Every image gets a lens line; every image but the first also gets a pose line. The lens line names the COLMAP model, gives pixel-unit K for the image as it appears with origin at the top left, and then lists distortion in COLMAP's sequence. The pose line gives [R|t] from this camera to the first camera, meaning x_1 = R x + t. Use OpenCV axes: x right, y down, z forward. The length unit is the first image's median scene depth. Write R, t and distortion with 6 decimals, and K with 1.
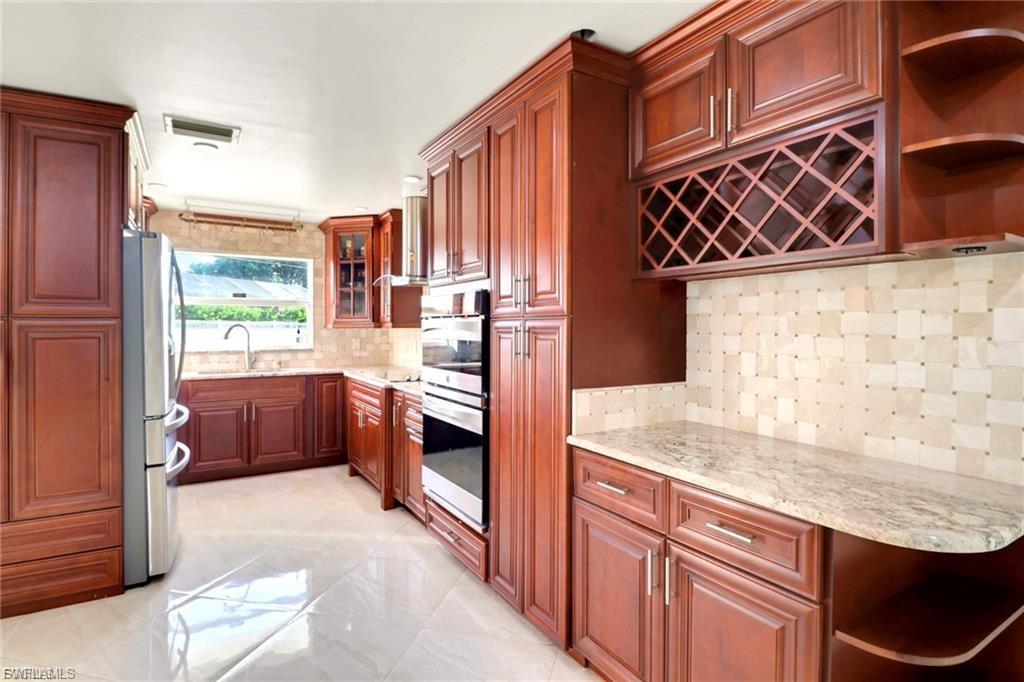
lens RADIAL K [[531.9, 0, 515.2], [0, 531.9, 326.3], [0, 0, 1]] dist [-0.000051, -0.000215]
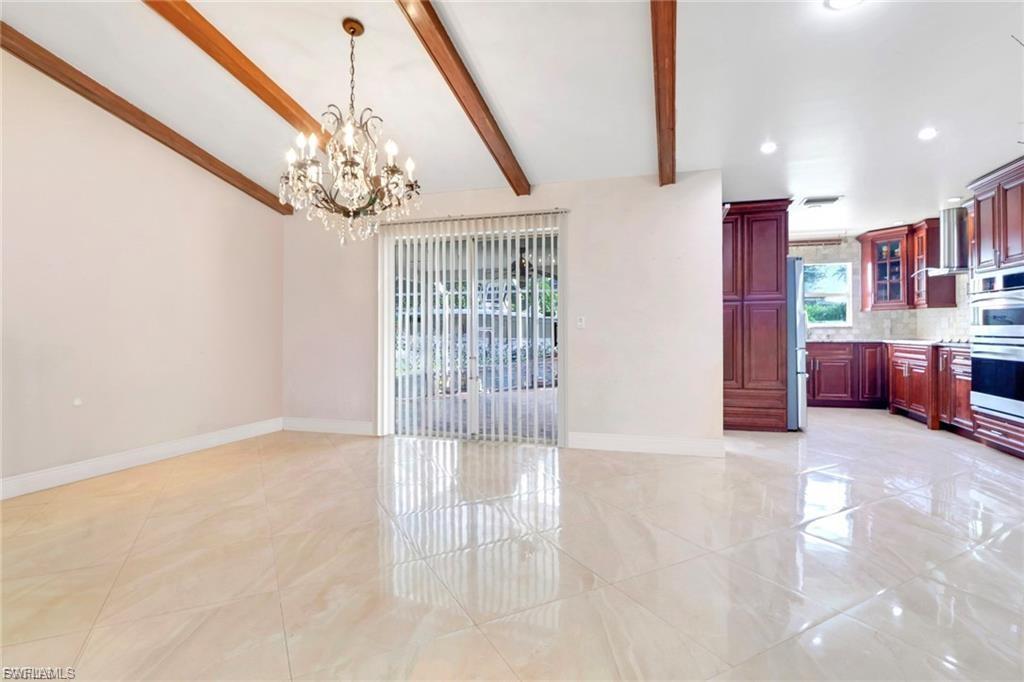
lens RADIAL K [[490.1, 0, 511.3], [0, 490.1, 328.9], [0, 0, 1]] dist [-0.030094, -0.000206]
pose [[0.645591, -0.005077, -0.763666, 0.010831], [0.007212, 0.999974, -0.000551, 0.051678], [0.763649, -0.005151, 0.645611, -0.601805]]
